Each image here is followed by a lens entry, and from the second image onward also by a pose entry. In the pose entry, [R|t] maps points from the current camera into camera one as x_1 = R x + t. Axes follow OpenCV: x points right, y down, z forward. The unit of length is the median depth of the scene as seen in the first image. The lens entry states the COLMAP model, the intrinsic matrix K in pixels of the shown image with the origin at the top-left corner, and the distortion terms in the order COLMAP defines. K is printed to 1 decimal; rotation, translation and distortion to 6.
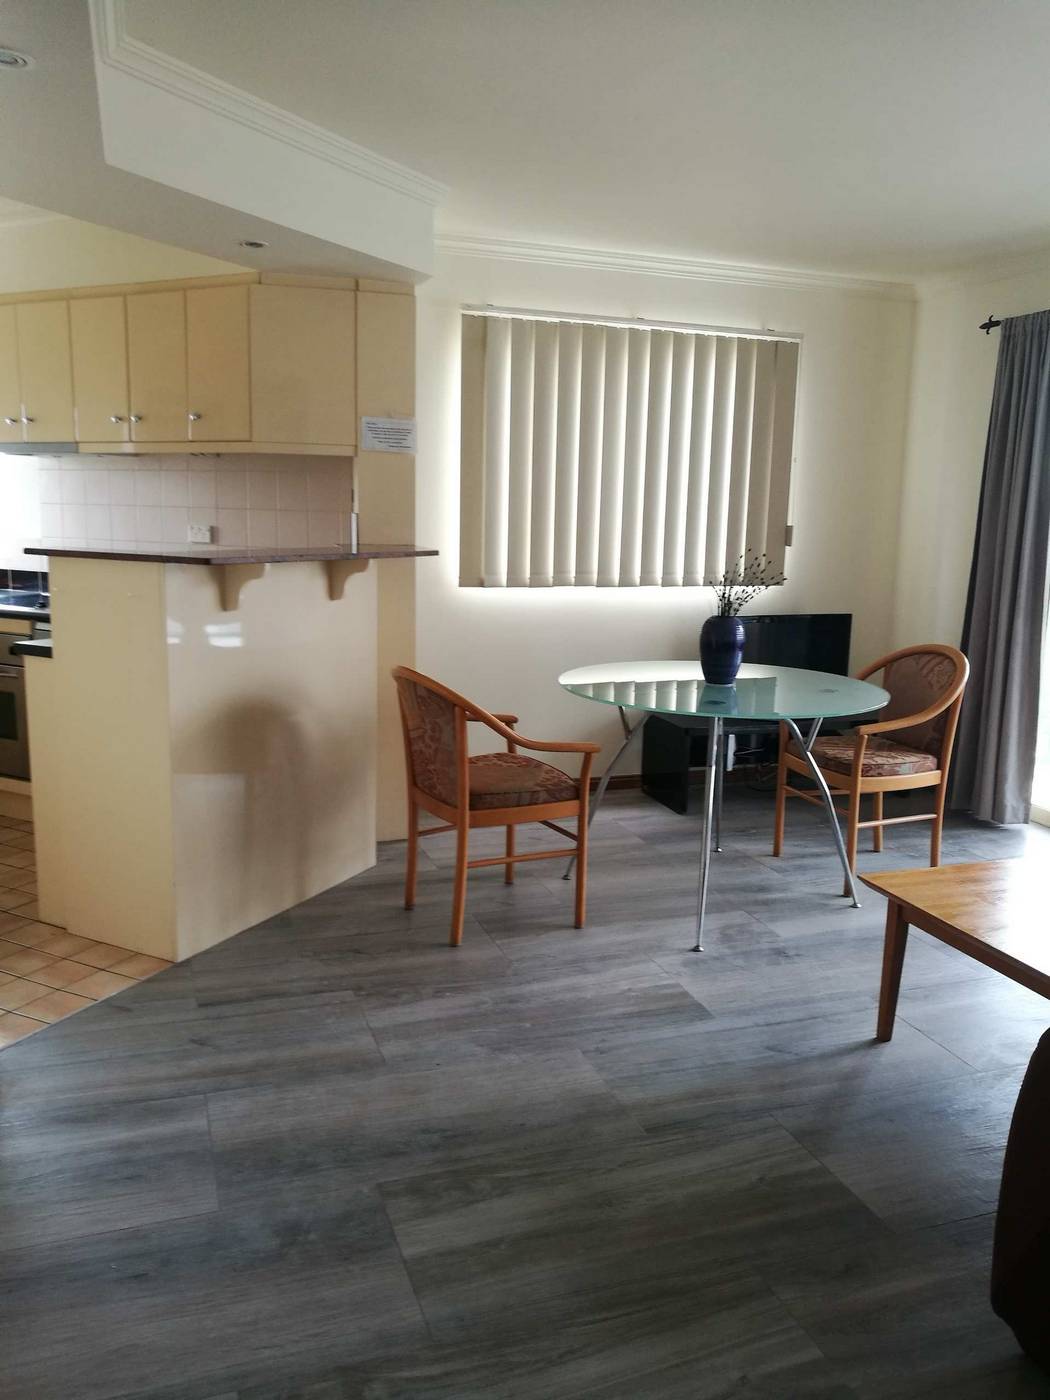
lens RADIAL K [[1113.5, 0, 523.8], [0, 1113.5, 704.8], [0, 0, 1]] dist [-0.065947, 0.057784]
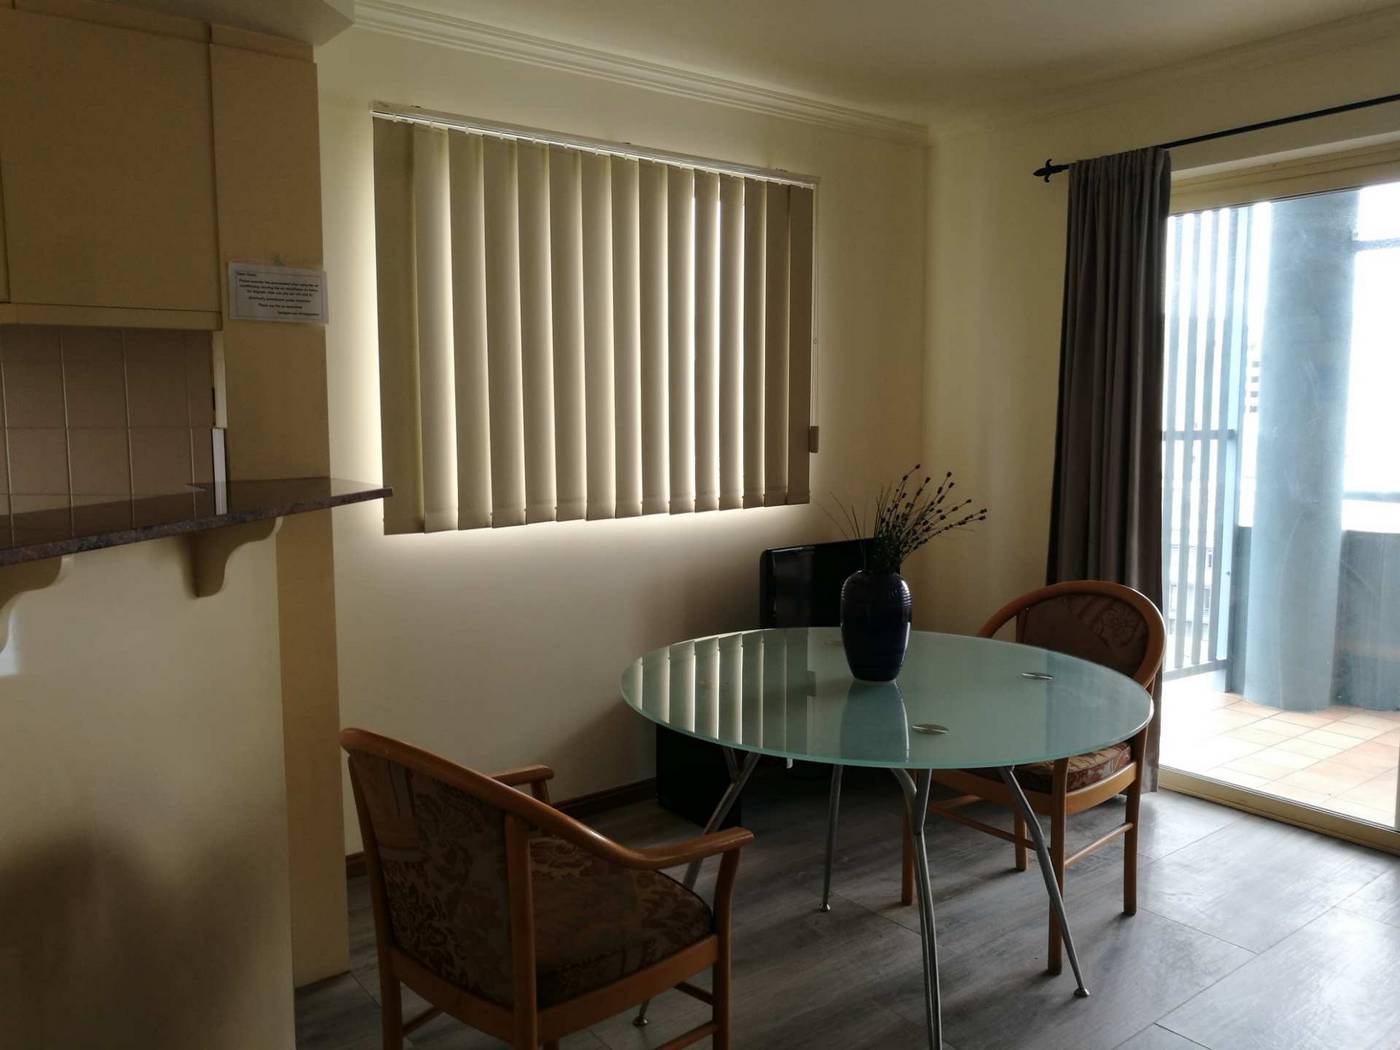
lens RADIAL K [[1113.5, 0, 705.4], [0, 1113.5, 516.5], [0, 0, 1]] dist [-0.065947, 0.057784]
pose [[0.947695, -0.055123, 0.314381, -0.096055], [0.079594, 0.994671, -0.065531, -0.070473], [-0.309094, 0.087126, 0.947032, 0.387940]]
